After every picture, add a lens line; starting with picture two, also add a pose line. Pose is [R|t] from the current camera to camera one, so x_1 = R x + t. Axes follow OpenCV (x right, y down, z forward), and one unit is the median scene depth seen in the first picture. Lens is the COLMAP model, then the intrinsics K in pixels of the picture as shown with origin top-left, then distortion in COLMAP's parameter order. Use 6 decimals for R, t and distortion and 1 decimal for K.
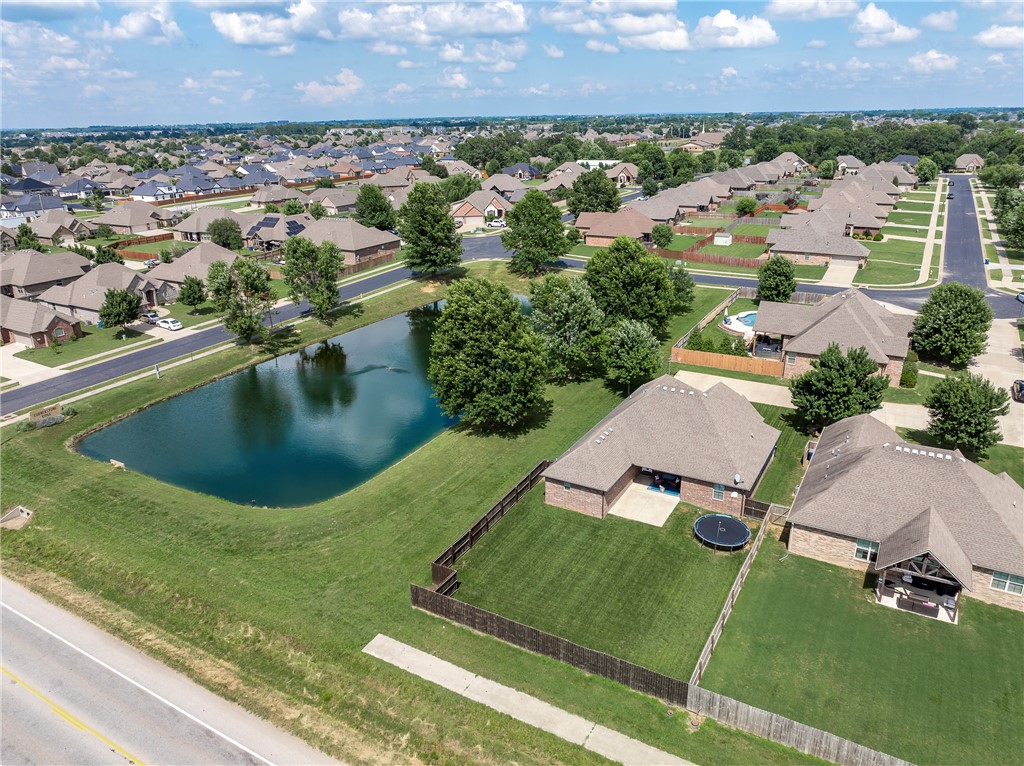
lens RADIAL K [[718.8, 0, 515.4], [0, 718.8, 384.0], [0, 0, 1]] dist [-0.024806, 0.011183]
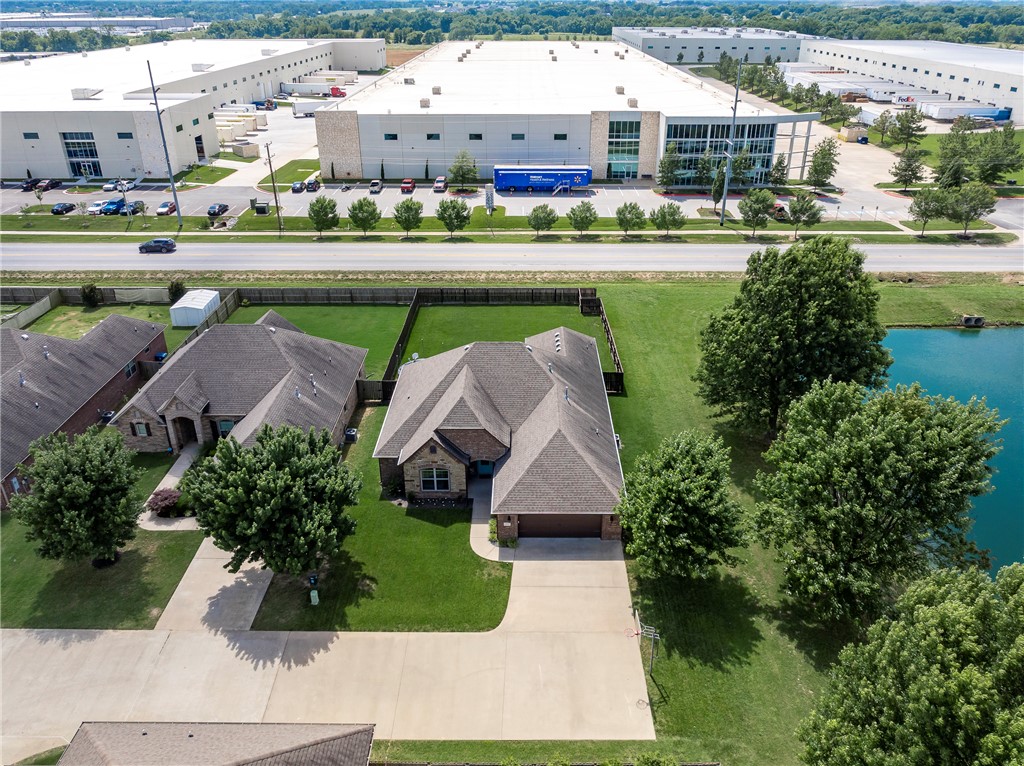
lens RADIAL K [[731.6, 0, 528.9], [0, 731.6, 324.6], [0, 0, 1]] dist [-0.020776, 0.008717]
pose [[-0.864200, 0.221948, -0.451550, 0.388776], [-0.162254, 0.726572, 0.667658, -0.383767], [0.476269, 0.650256, -0.591891, 1.026960]]
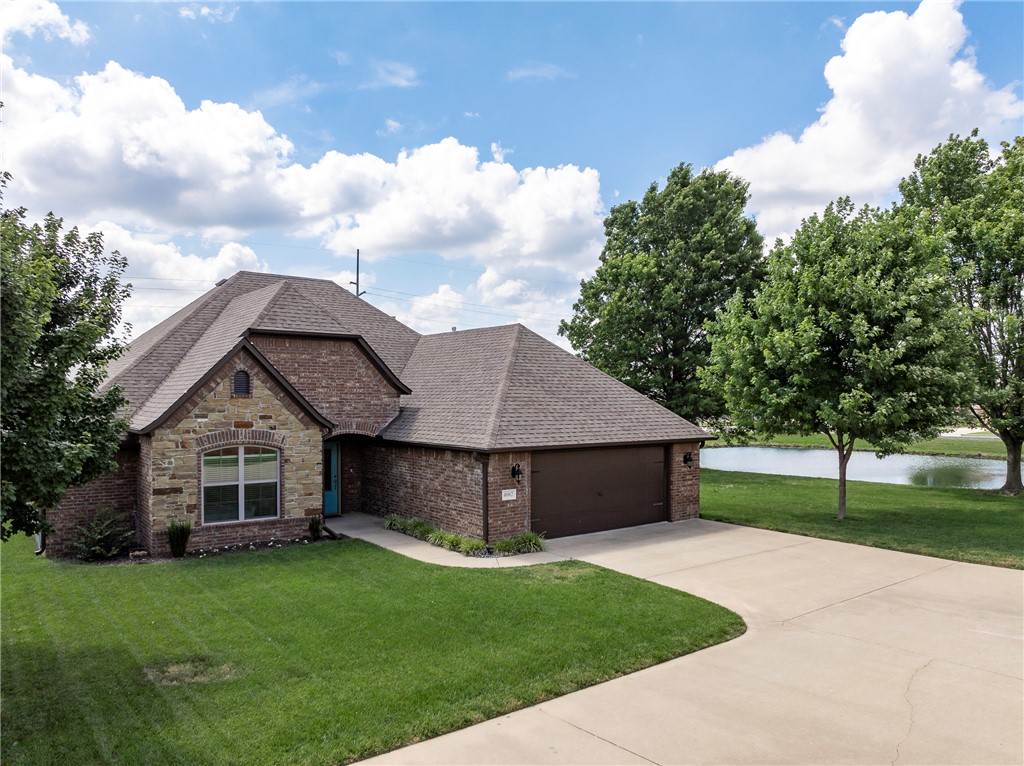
lens RADIAL K [[728.5, 0, 520.0], [0, 728.5, 401.2], [0, 0, 1]] dist [-0.025807, -0.000766]
pose [[-0.377828, 0.021749, -0.925620, 0.382840], [-0.319061, 0.935431, 0.152216, -0.023853], [0.869164, 0.352841, -0.346493, 0.882246]]
